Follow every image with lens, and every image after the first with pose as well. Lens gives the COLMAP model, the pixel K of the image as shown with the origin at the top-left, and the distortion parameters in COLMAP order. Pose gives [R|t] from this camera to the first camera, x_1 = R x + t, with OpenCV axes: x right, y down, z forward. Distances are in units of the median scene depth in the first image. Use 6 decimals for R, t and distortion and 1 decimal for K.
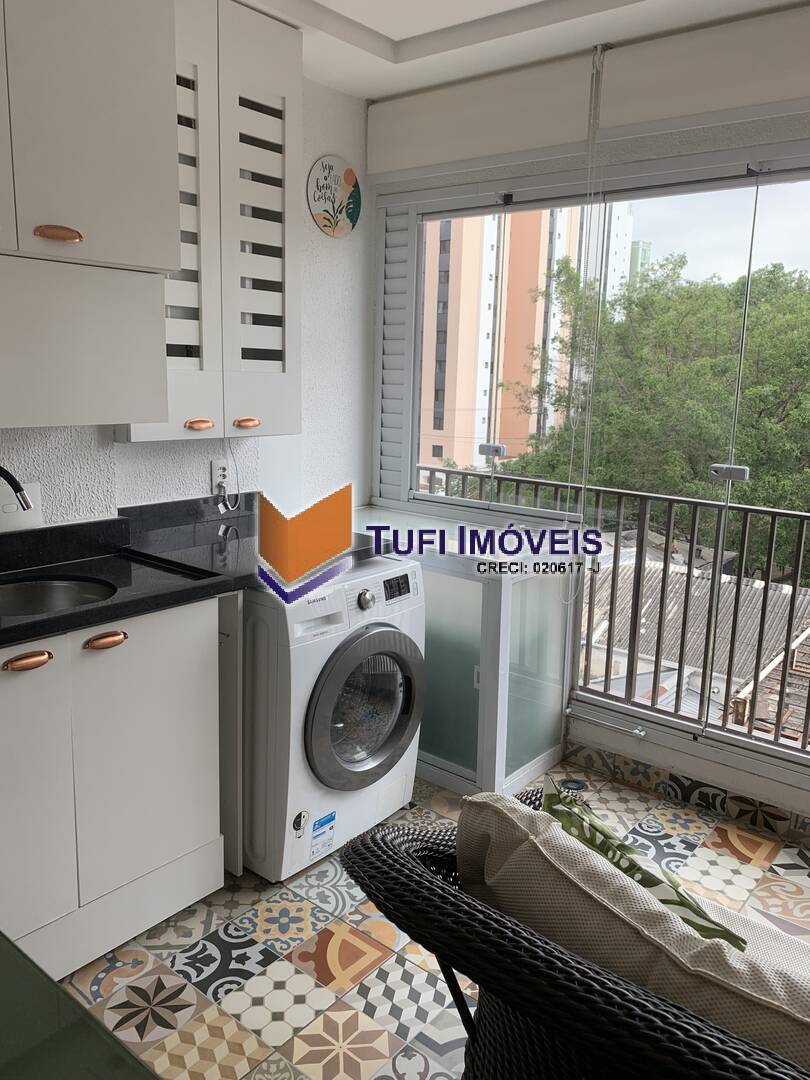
lens RADIAL K [[844.0, 0, 413.8], [0, 844.0, 538.1], [0, 0, 1]] dist [-0.007755, -0.010096]
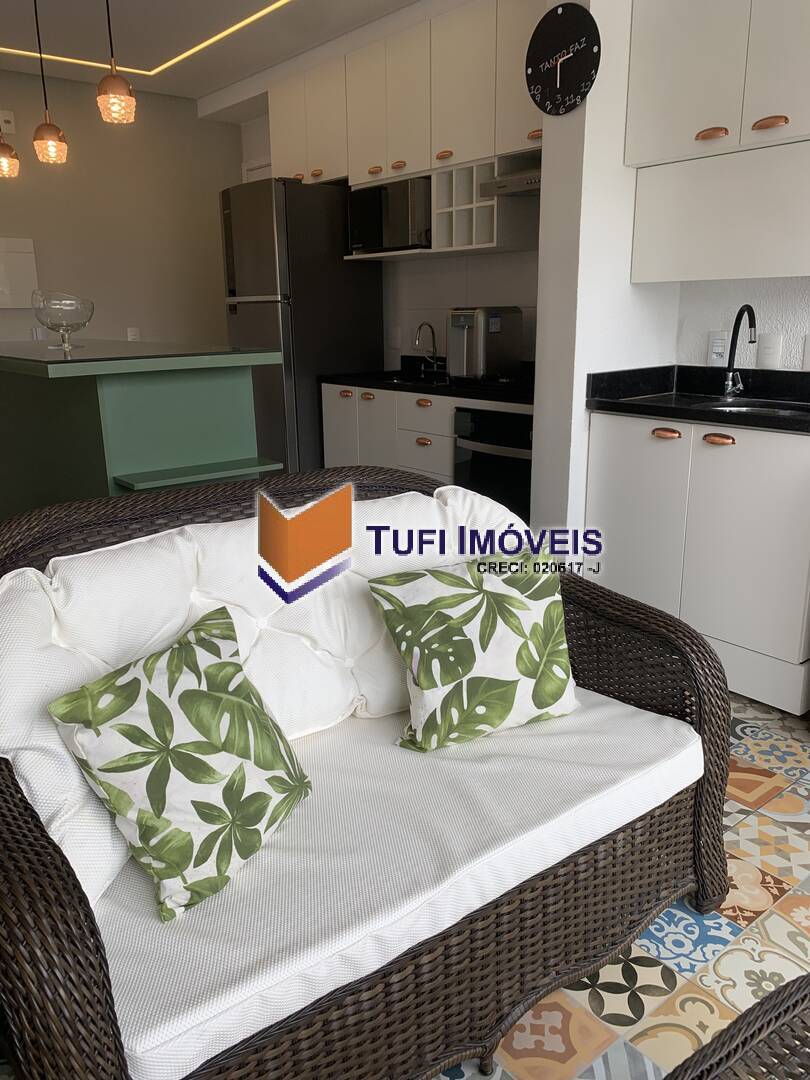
lens RADIAL K [[835.1, 0, 408.9], [0, 835.1, 516.3], [0, 0, 1]] dist [0.031405, -0.038111]
pose [[-0.200695, 0.215538, -0.955649, 0.763956], [-0.181764, 0.950366, 0.252519, -0.006511], [0.962644, 0.224382, -0.151557, 0.566574]]
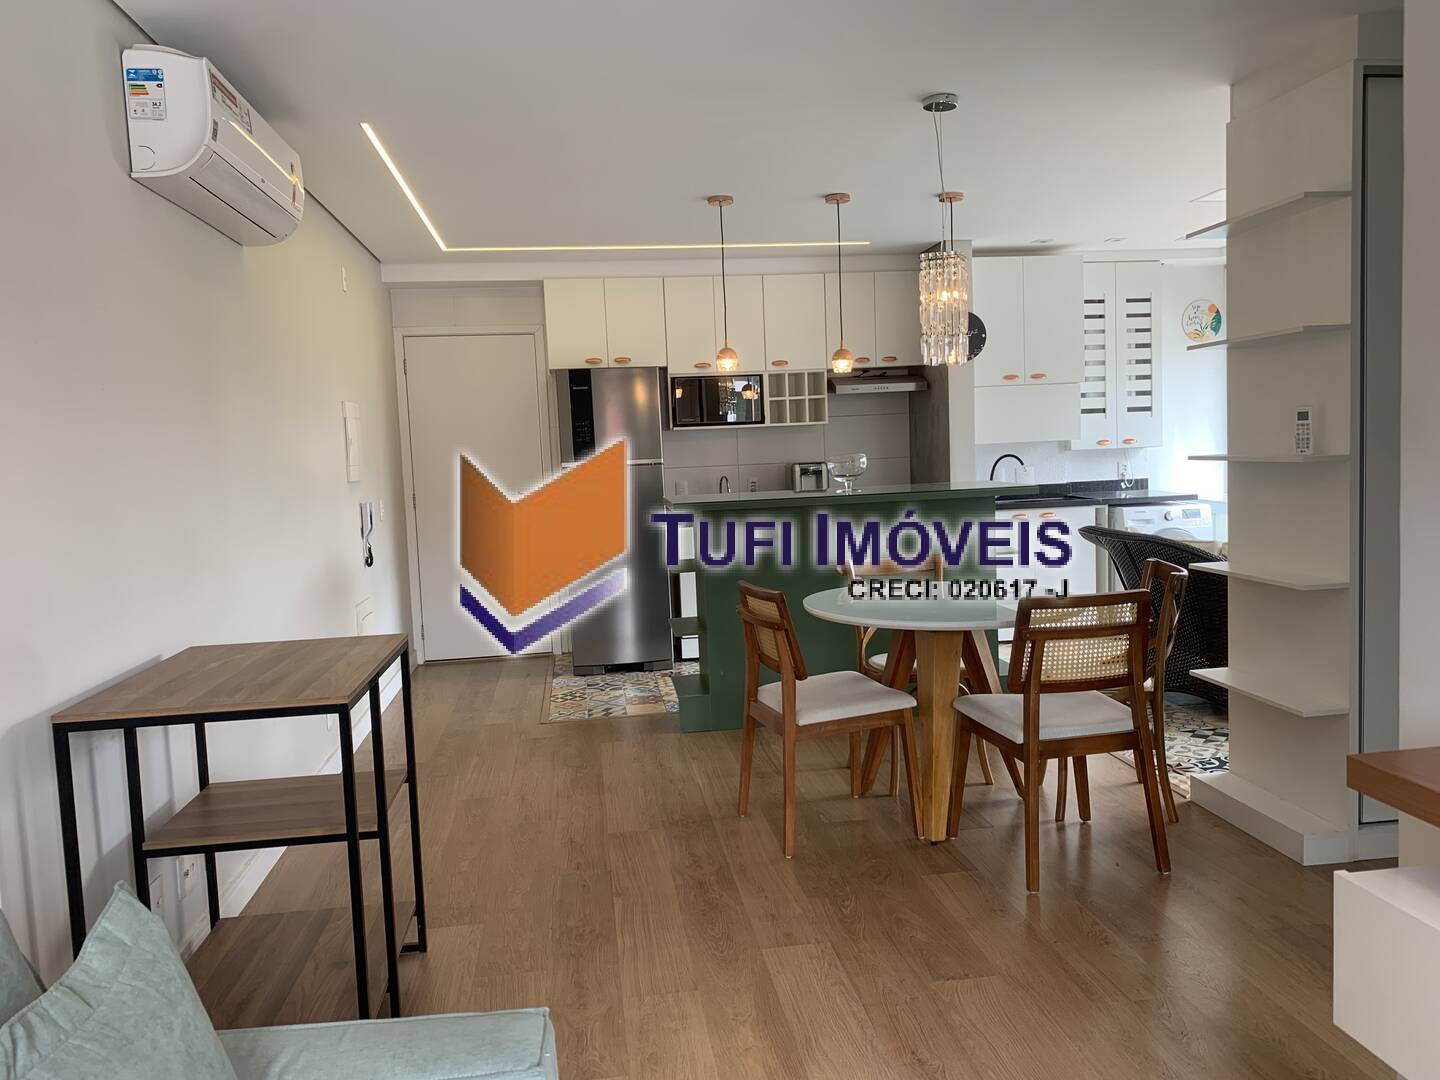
lens RADIAL K [[1113.5, 0, 708.1], [0, 1113.5, 544.7], [0, 0, 1]] dist [0.031405, -0.038111]
pose [[0.713283, 0.006707, -0.700844, 1.086822], [-0.077520, 0.994574, -0.069378, 0.426200], [0.696576, 0.103816, 0.709933, -1.831475]]
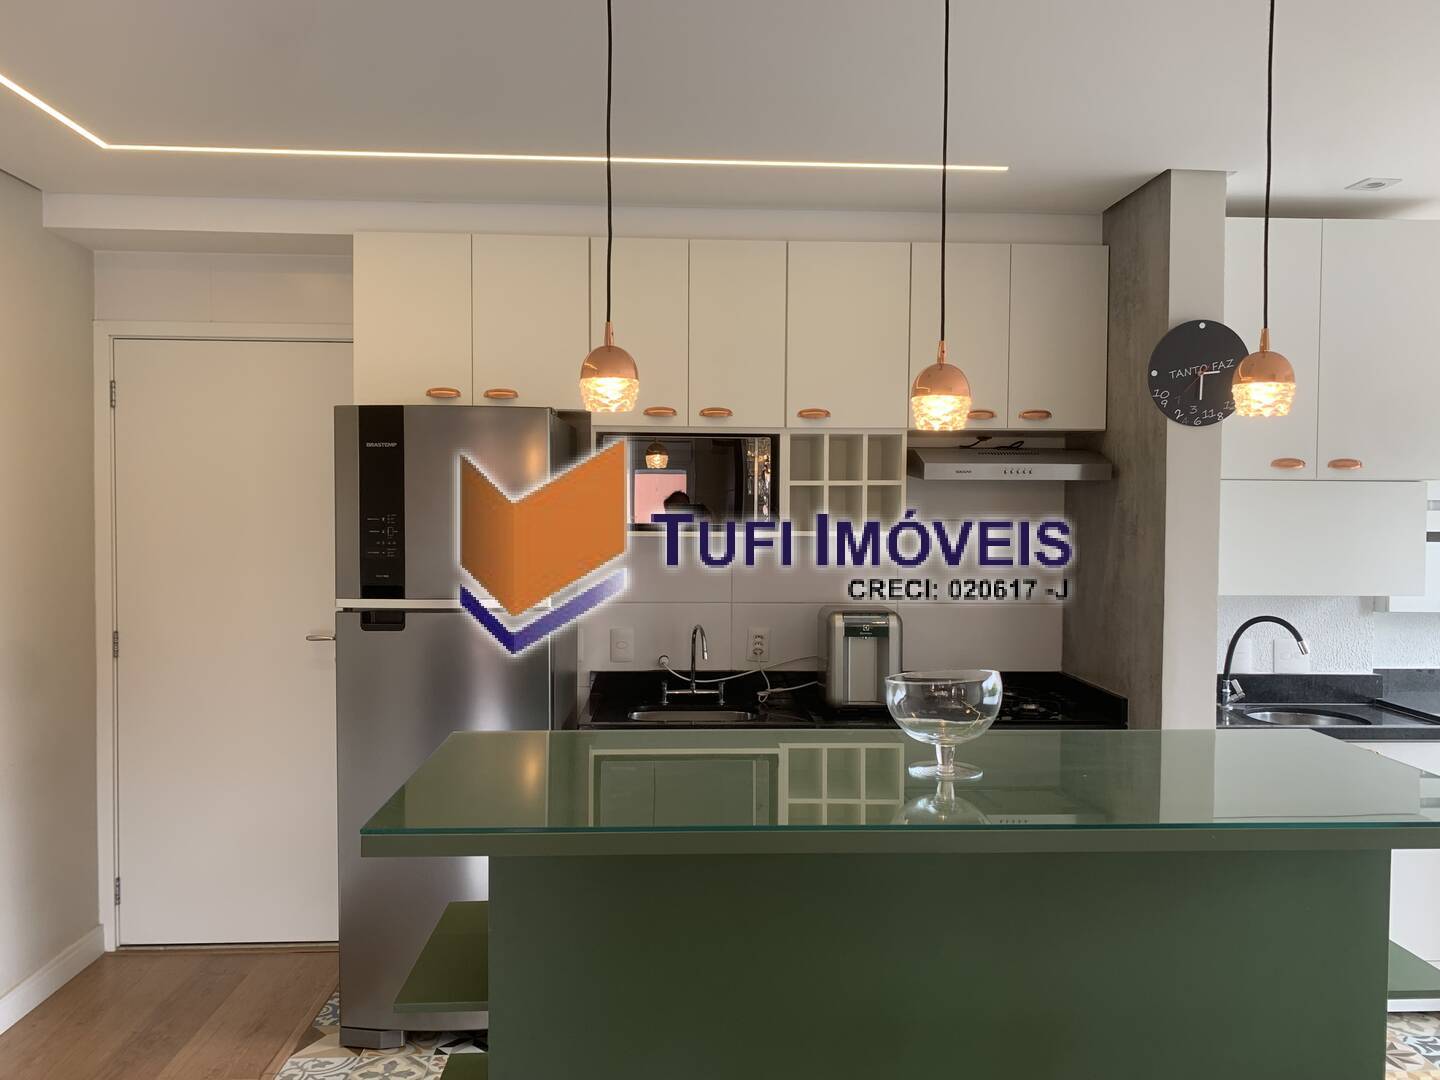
lens RADIAL K [[1113.5, 0, 712.1], [0, 1113.5, 532.4], [0, 0, 1]] dist [0.031405, -0.038111]
pose [[0.660778, -0.008205, -0.750537, 0.217382], [-0.136255, 0.982015, -0.130695, 0.111182], [0.738111, 0.188624, 0.647776, -0.738064]]
